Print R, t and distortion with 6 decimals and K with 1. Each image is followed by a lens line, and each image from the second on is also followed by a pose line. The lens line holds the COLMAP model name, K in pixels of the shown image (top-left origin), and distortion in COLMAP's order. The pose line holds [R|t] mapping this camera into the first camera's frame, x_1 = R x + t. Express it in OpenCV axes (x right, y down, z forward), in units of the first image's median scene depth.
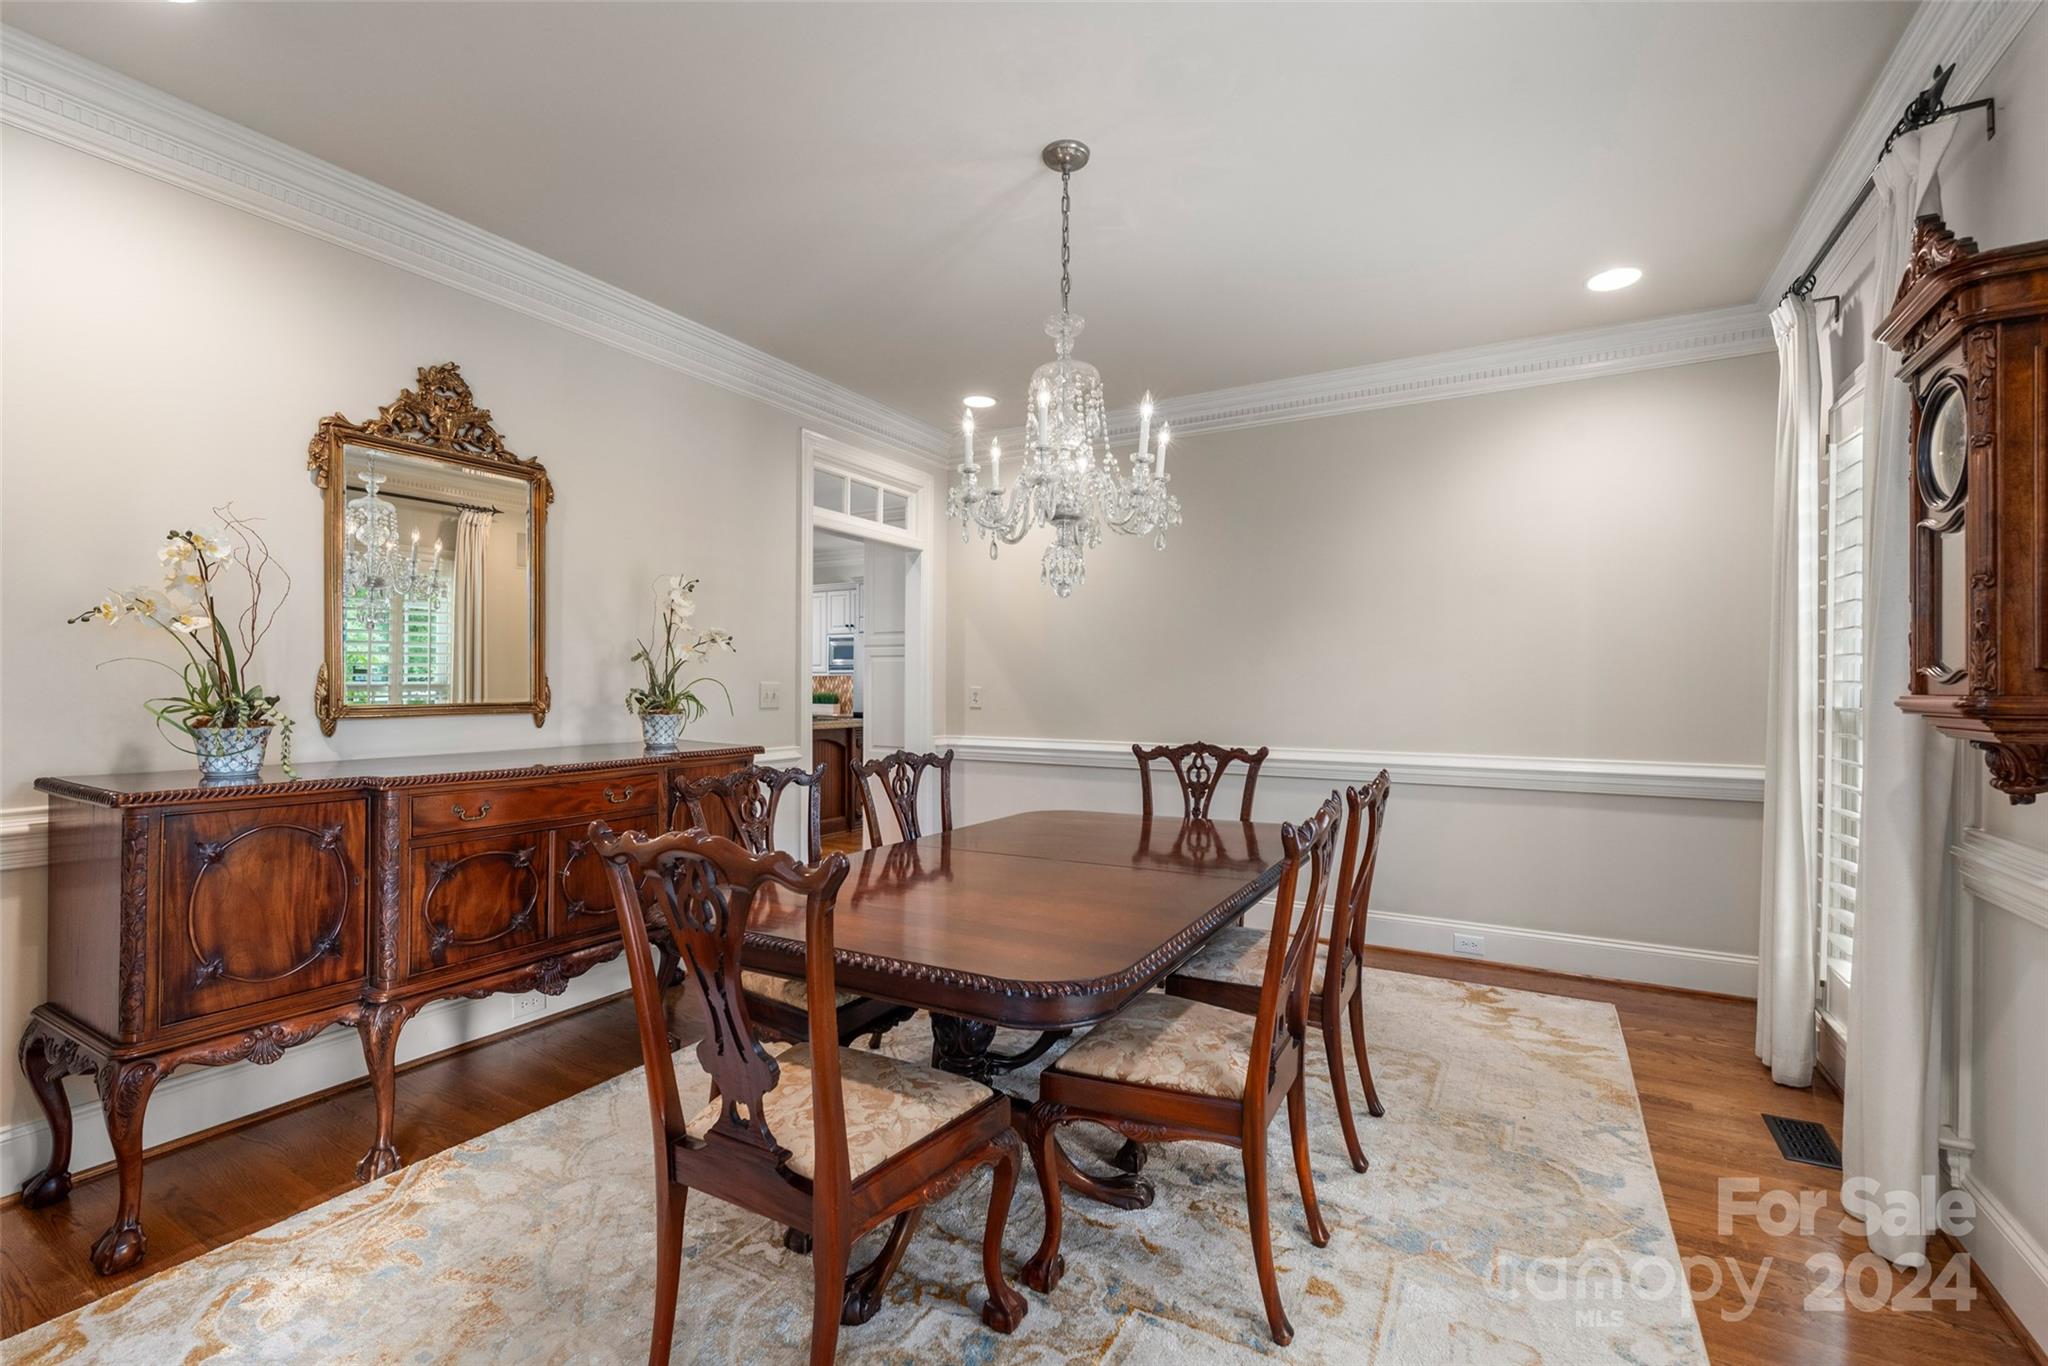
lens RADIAL K [[899.2, 0, 1013.2], [0, 899.2, 696.6], [0, 0, 1]] dist [0.002152, -0.001206]
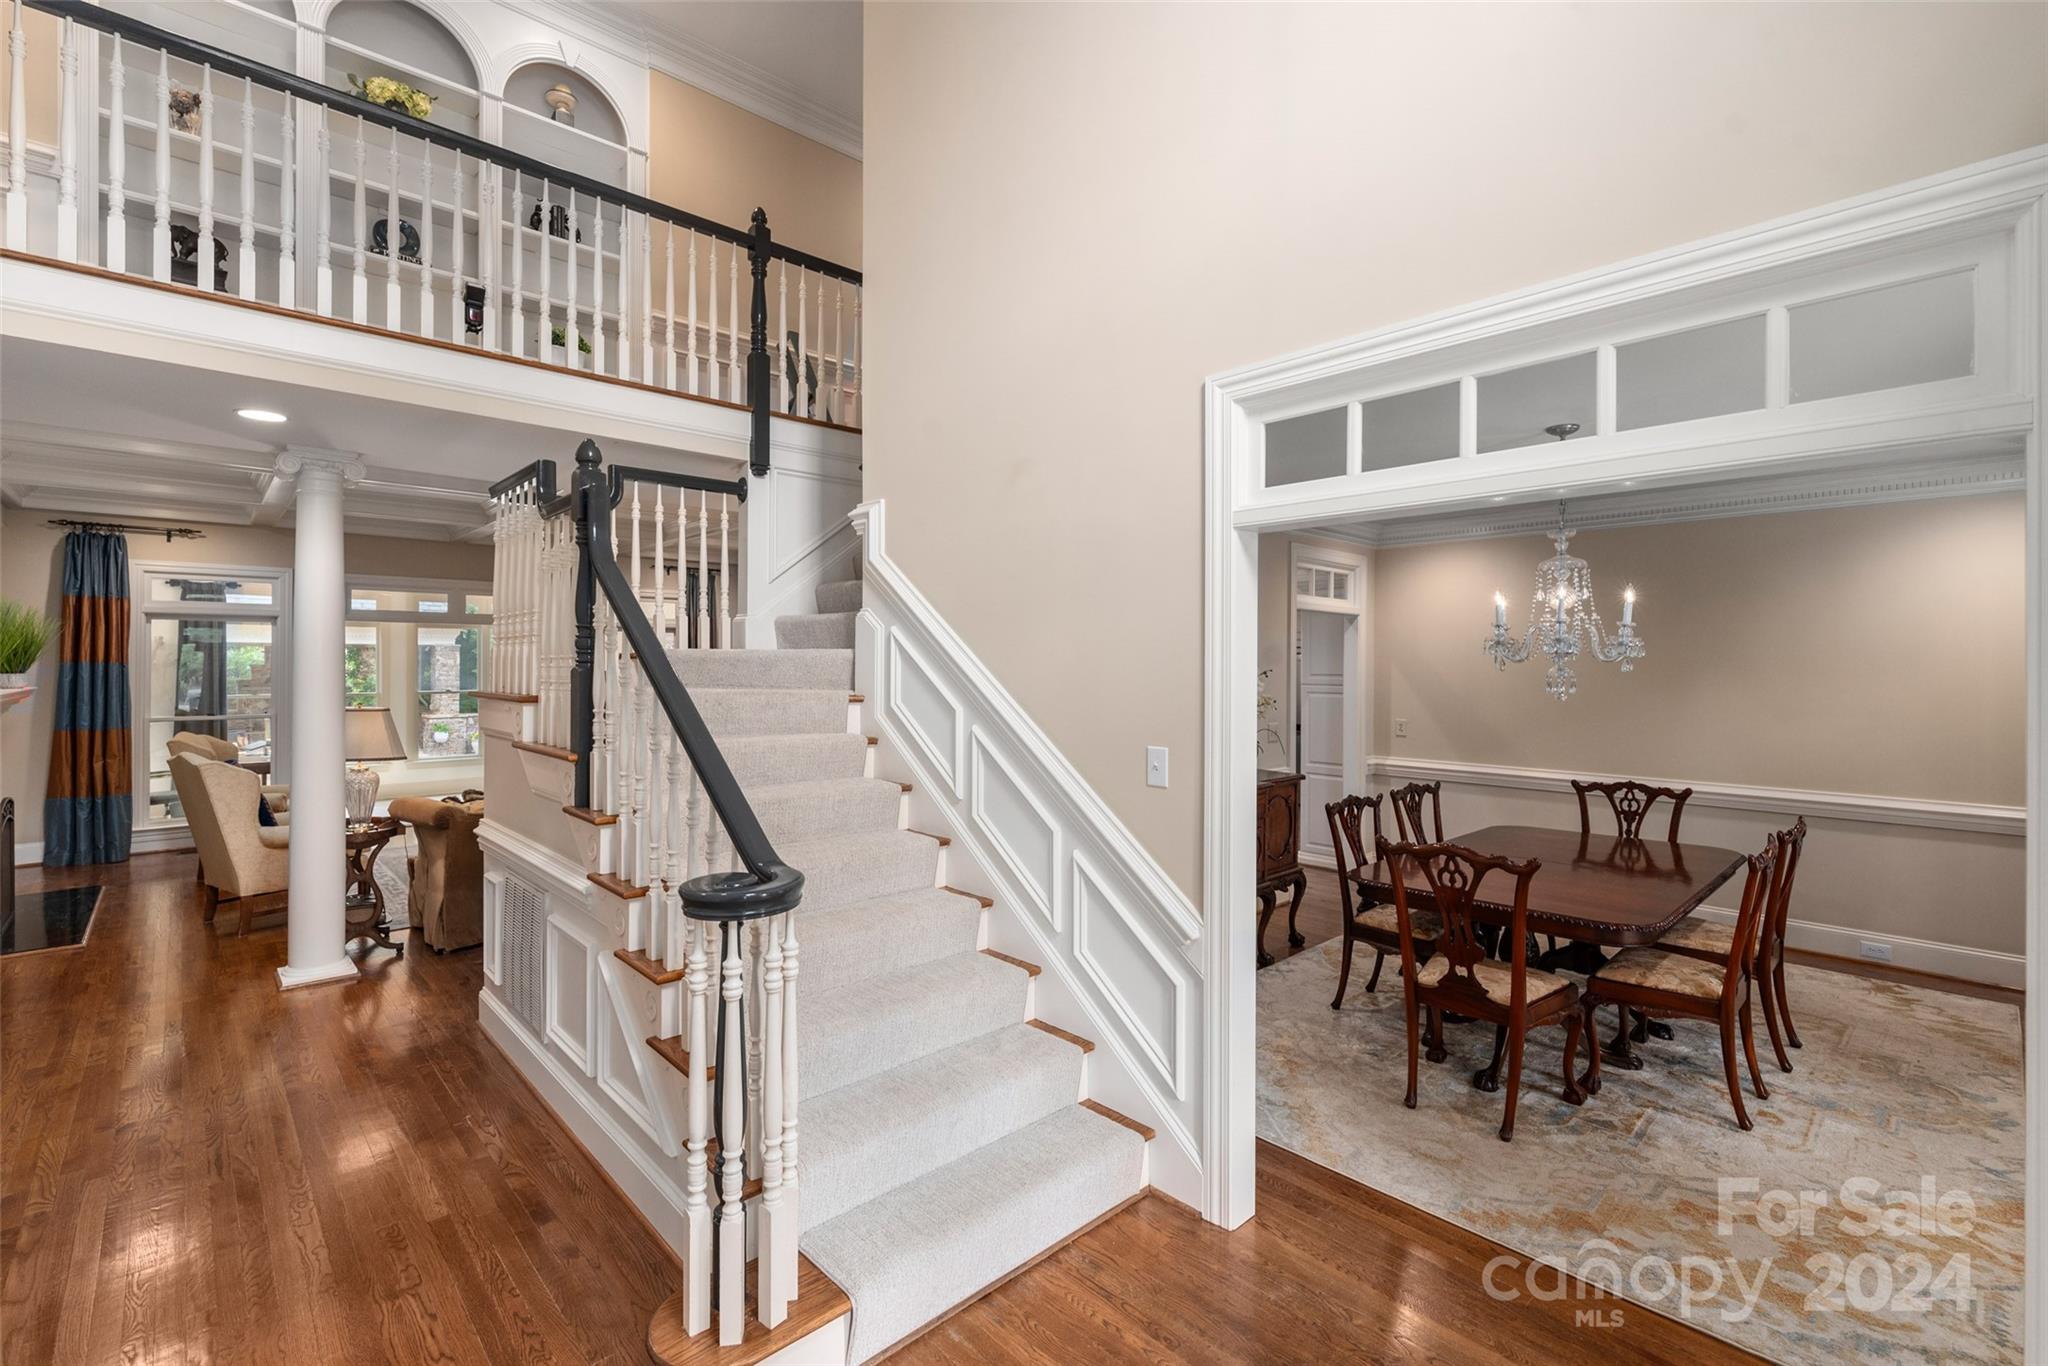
lens RADIAL K [[899.2, 0, 1018.0], [0, 899.2, 667.9], [0, 0, 1]] dist [0.002152, -0.001206]
pose [[0.955442, 0.001112, -0.295177, -0.313398], [-0.004031, 0.999949, -0.009281, -0.118268], [0.295152, 0.010057, 0.955397, -0.656138]]
